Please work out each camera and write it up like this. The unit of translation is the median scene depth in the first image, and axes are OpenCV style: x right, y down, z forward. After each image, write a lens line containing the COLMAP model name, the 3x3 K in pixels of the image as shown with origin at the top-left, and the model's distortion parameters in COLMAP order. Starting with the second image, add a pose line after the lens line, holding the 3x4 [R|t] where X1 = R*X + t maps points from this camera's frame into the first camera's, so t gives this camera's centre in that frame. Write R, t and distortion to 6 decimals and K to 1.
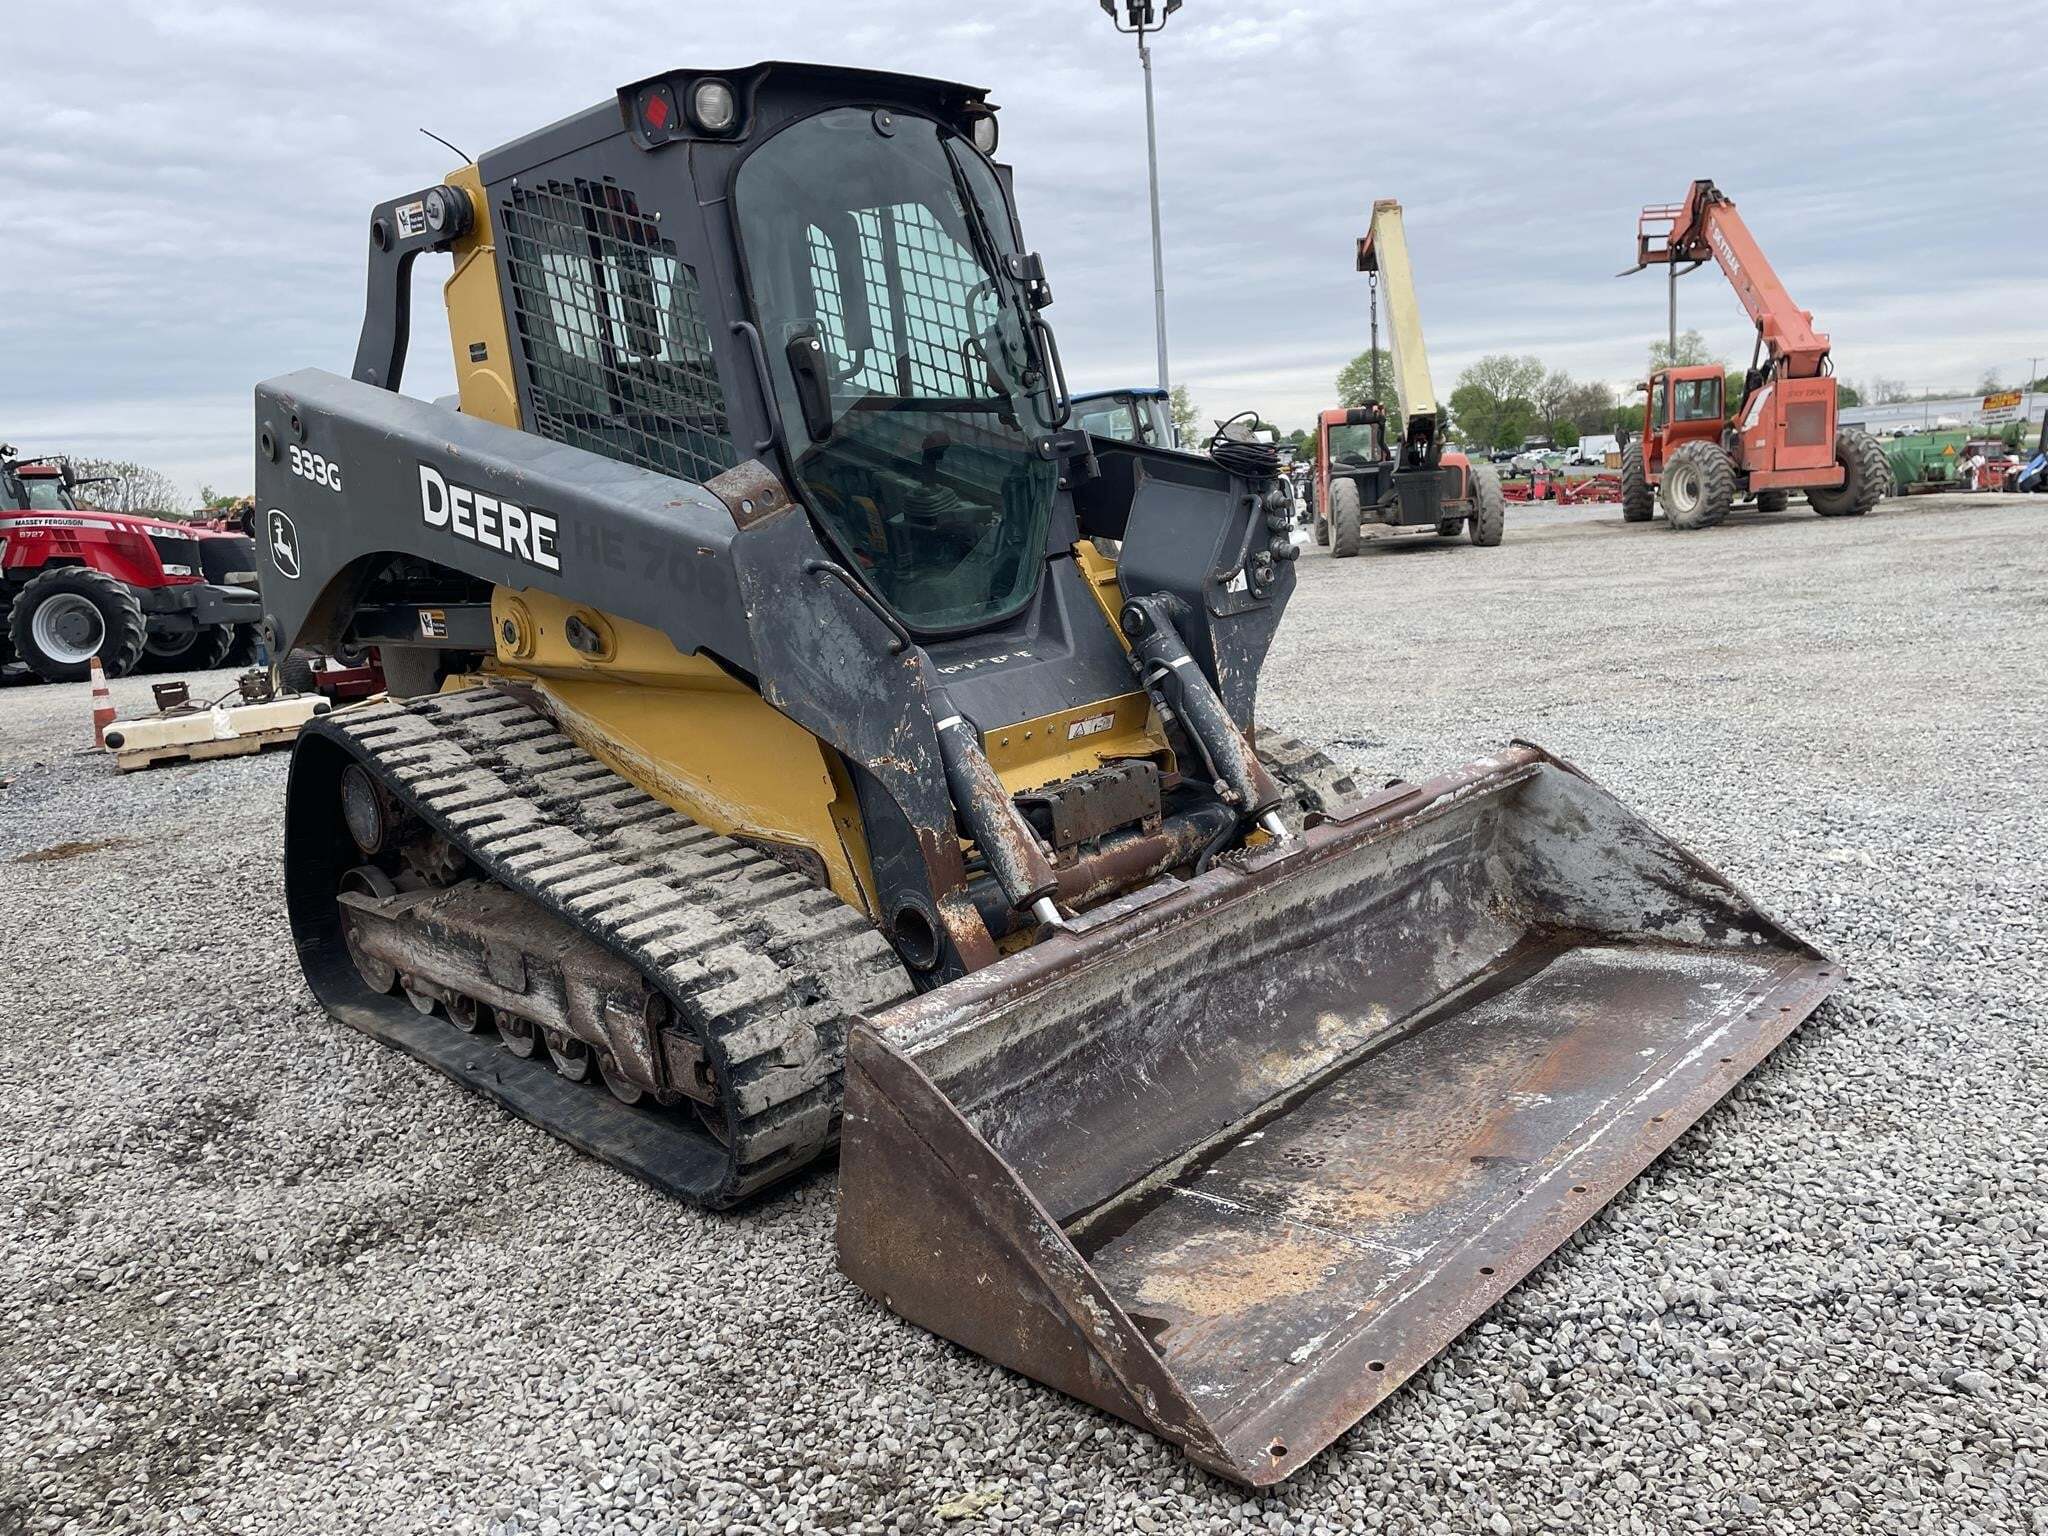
lens RADIAL K [[1529.1, 0, 1031.3], [0, 1529.1, 736.6], [0, 0, 1]] dist [0.085213, -0.112510]
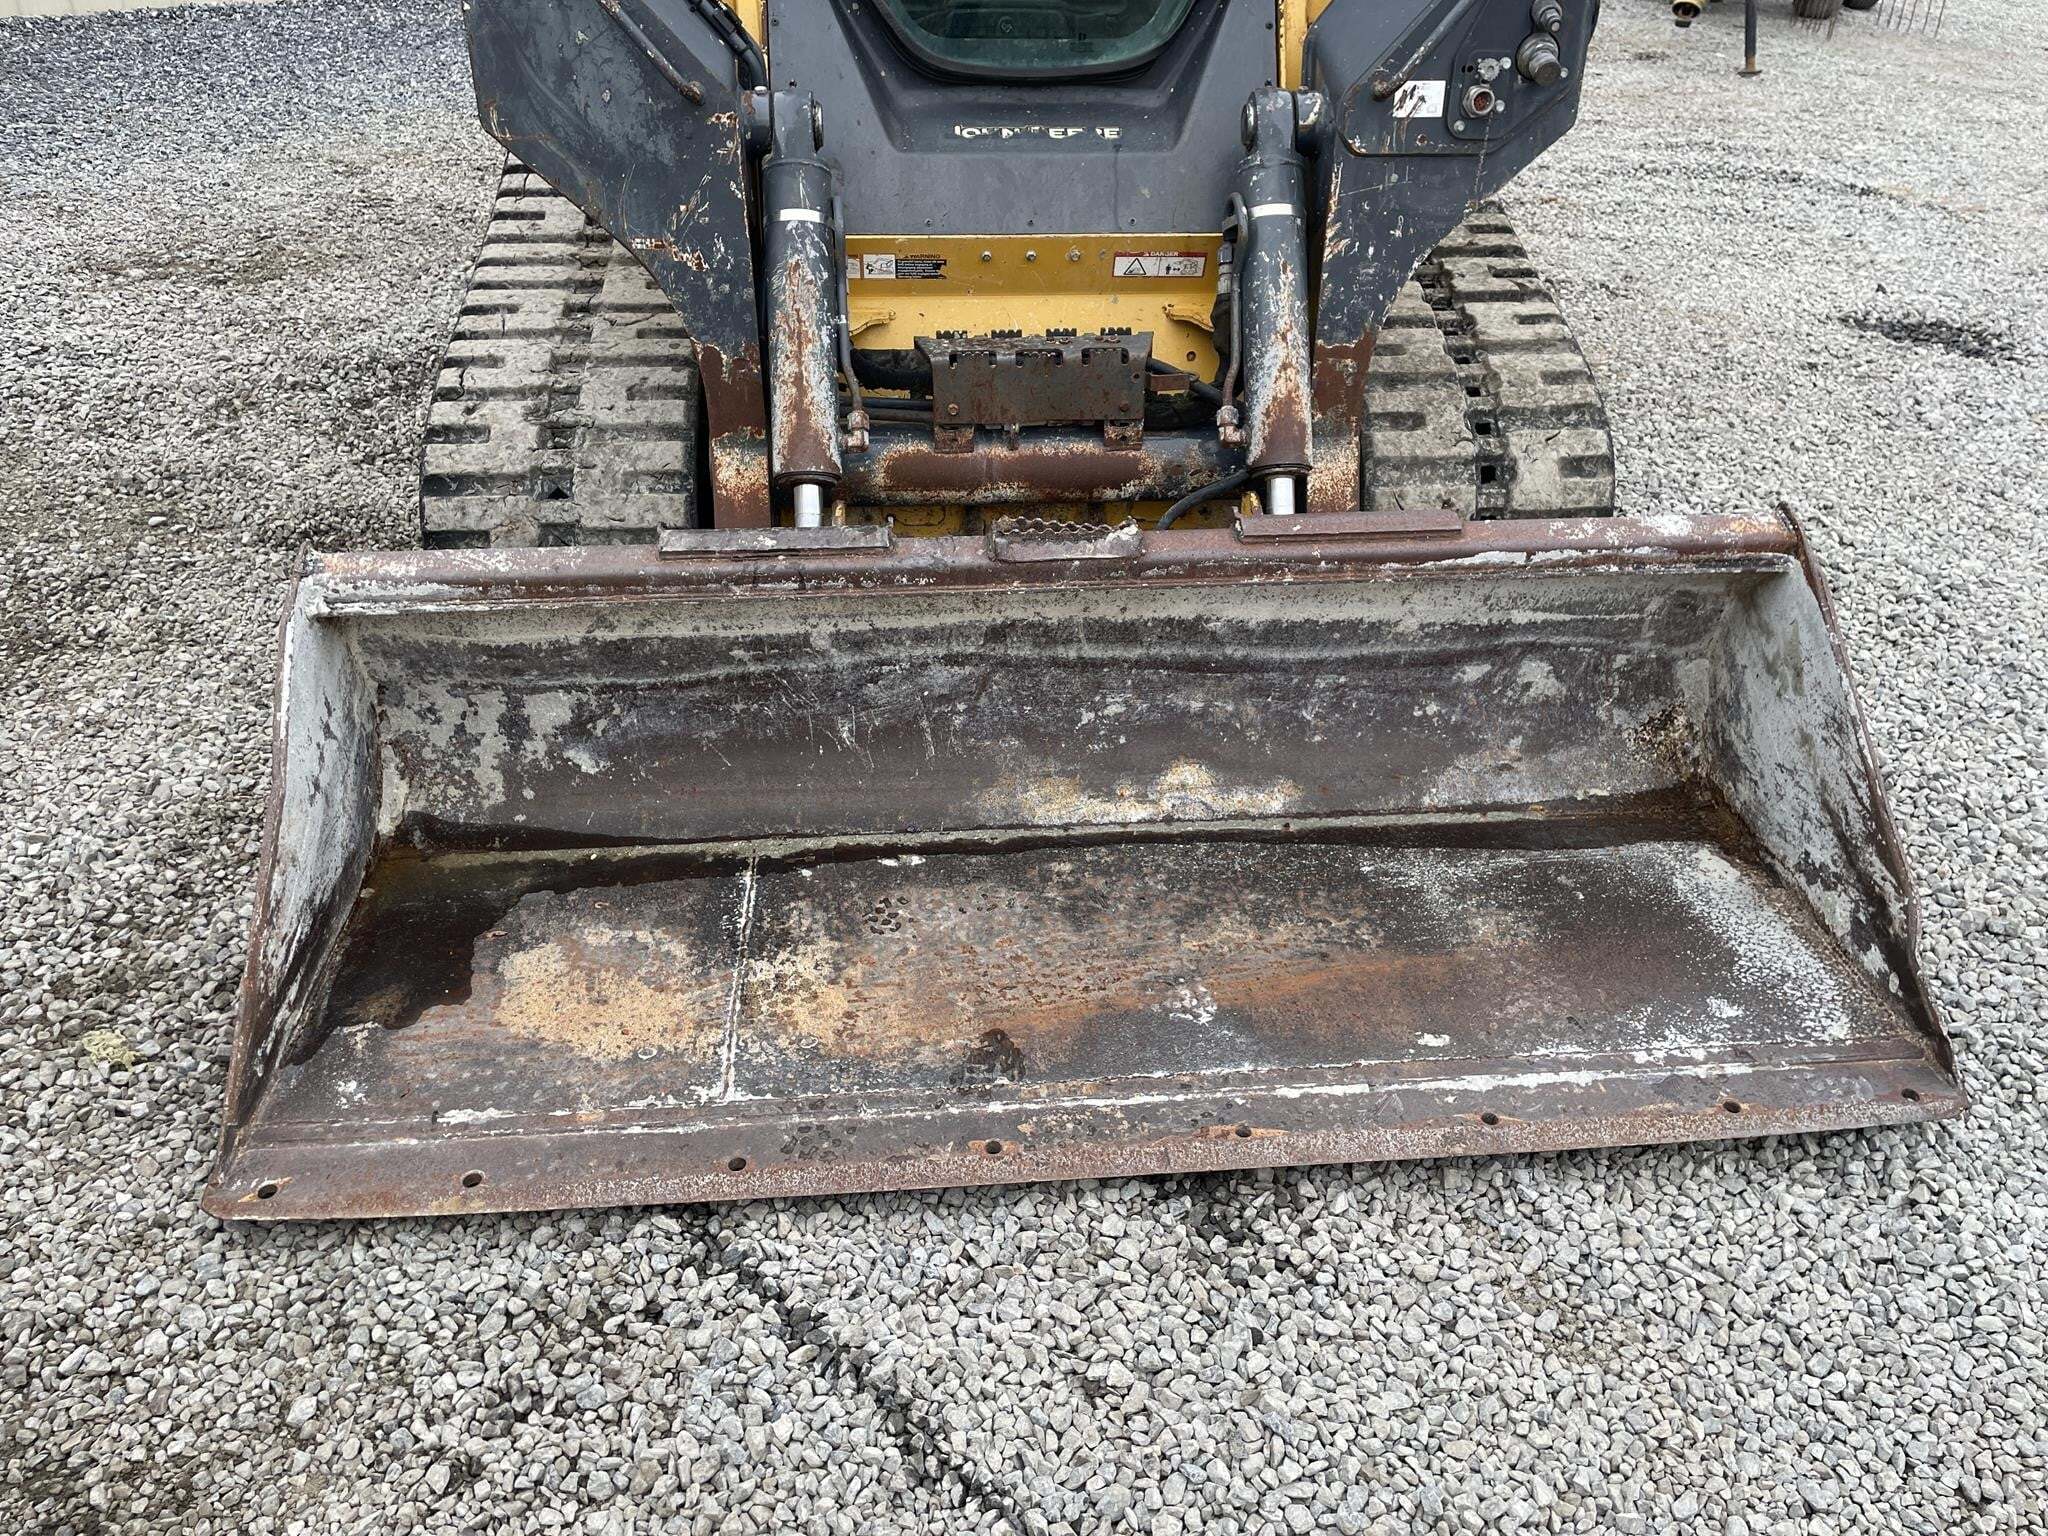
lens RADIAL K [[1529.7, 0, 1039.6], [0, 1529.7, 757.6], [0, 0, 1]] dist [0.097813, -0.131322]
pose [[0.756232, 0.457631, -0.467640, 0.499923], [-0.206262, 0.845009, 0.493372, -0.178682], [0.620942, -0.276648, 0.733415, 0.427688]]
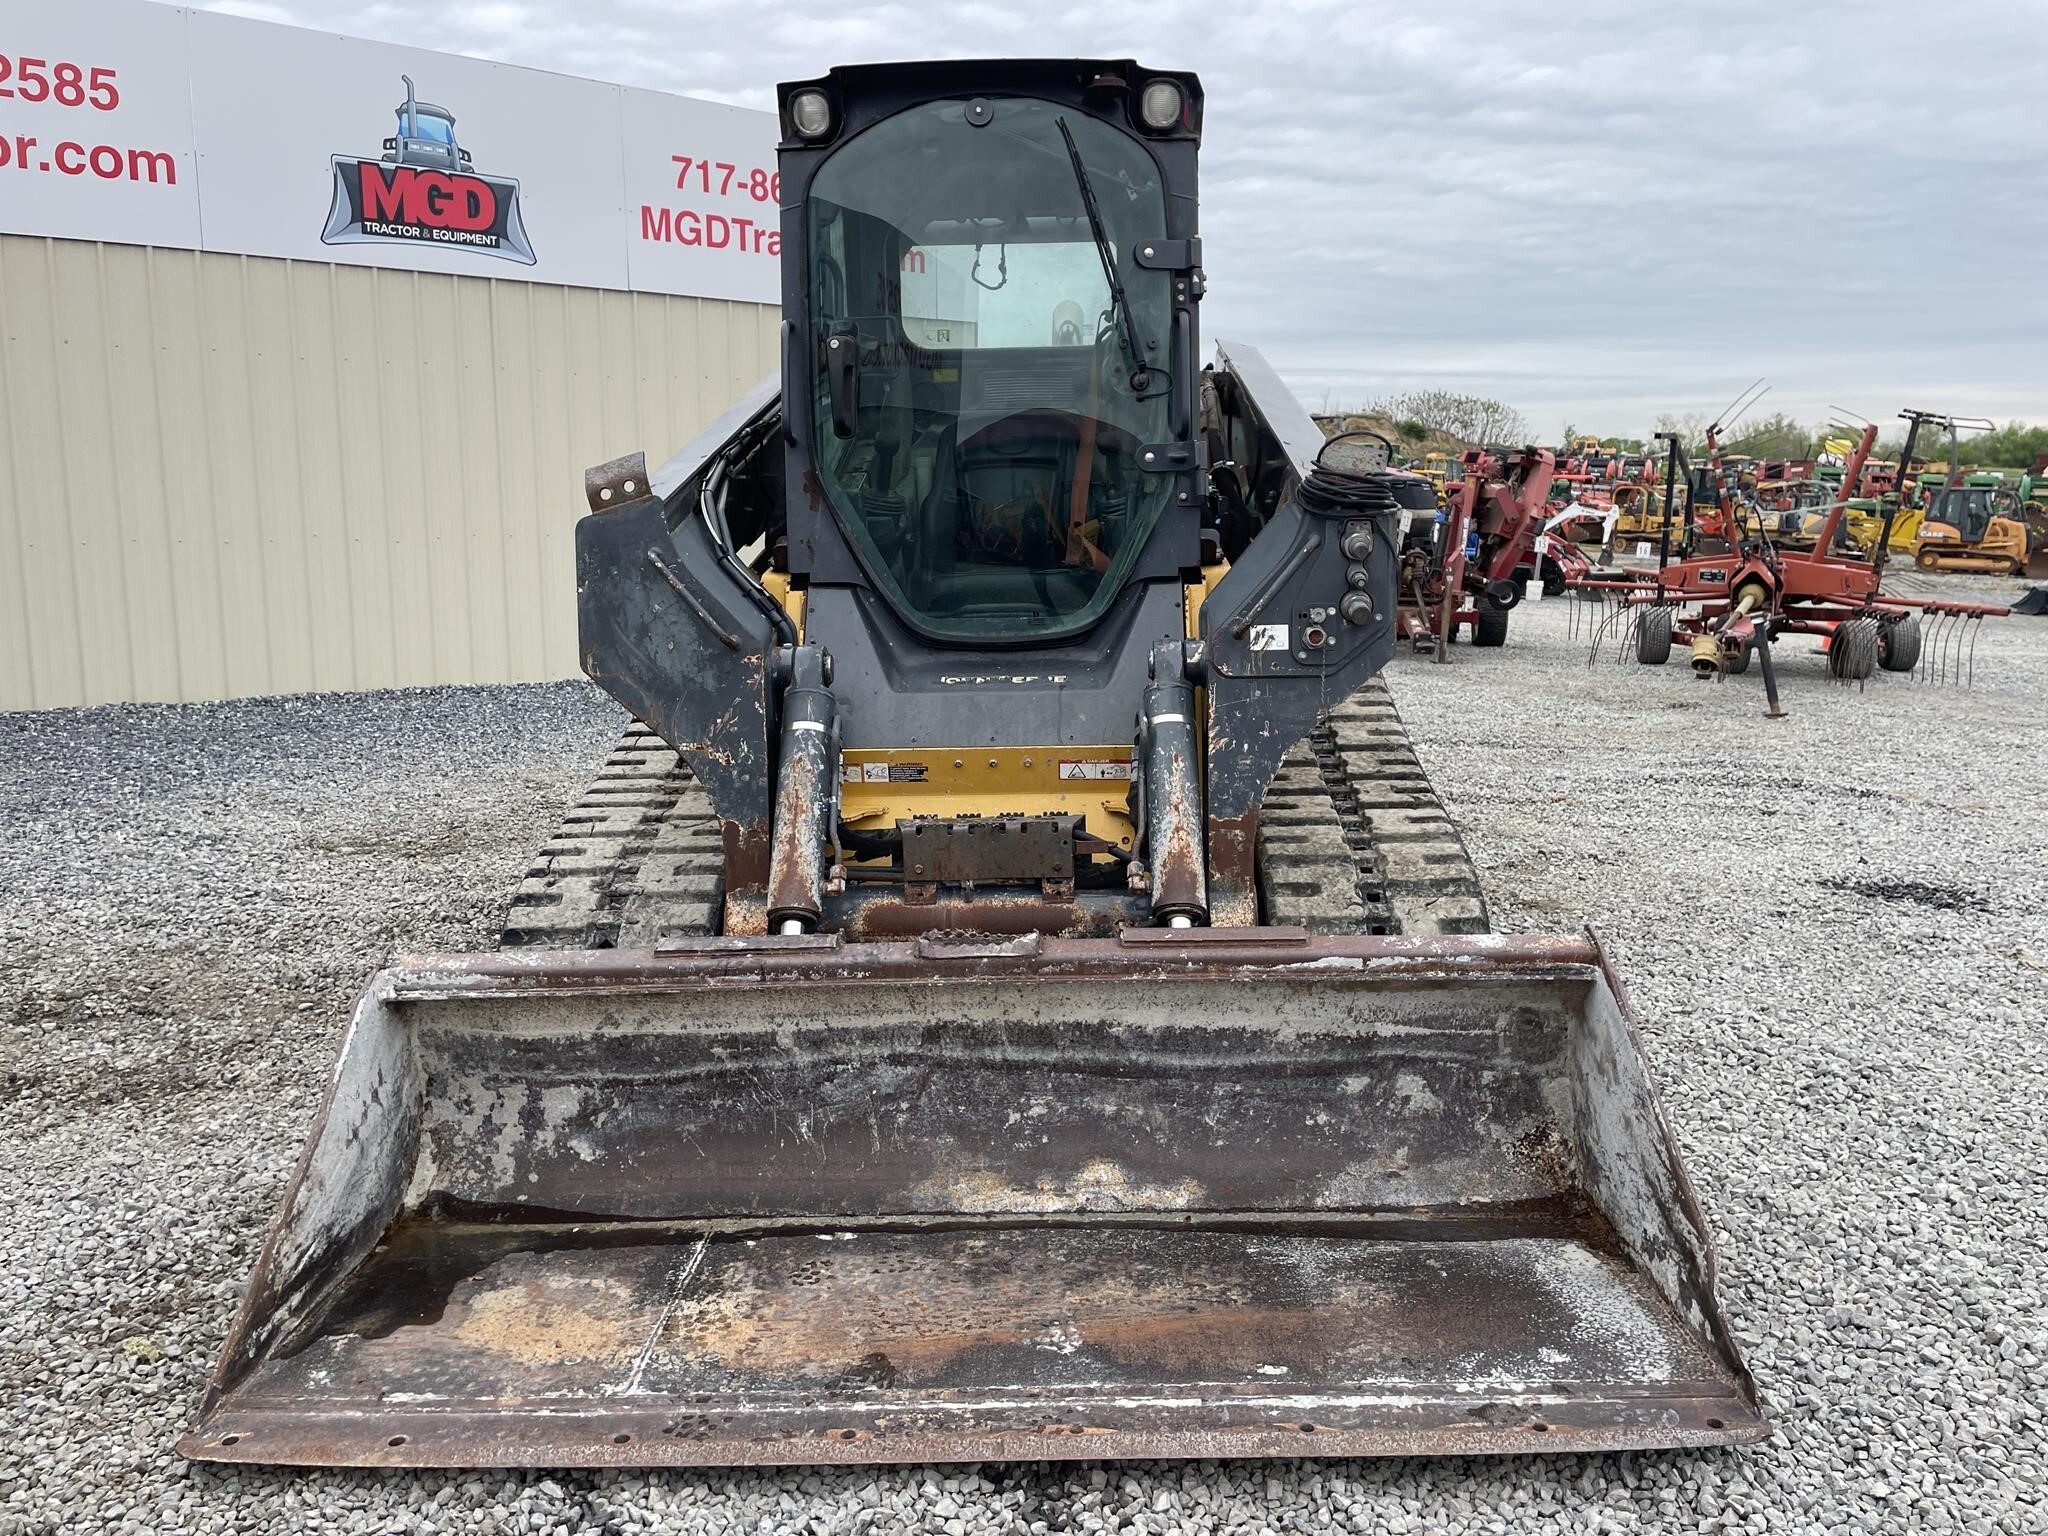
lens RADIAL K [[1529.1, 0, 1031.3], [0, 1529.1, 736.6], [0, 0, 1]] dist [0.085213, -0.112510]
pose [[0.686830, 0.202779, -0.697958, 0.726937], [-0.178004, 0.977978, 0.108969, -0.134187], [0.704684, 0.049396, 0.707800, 0.383202]]
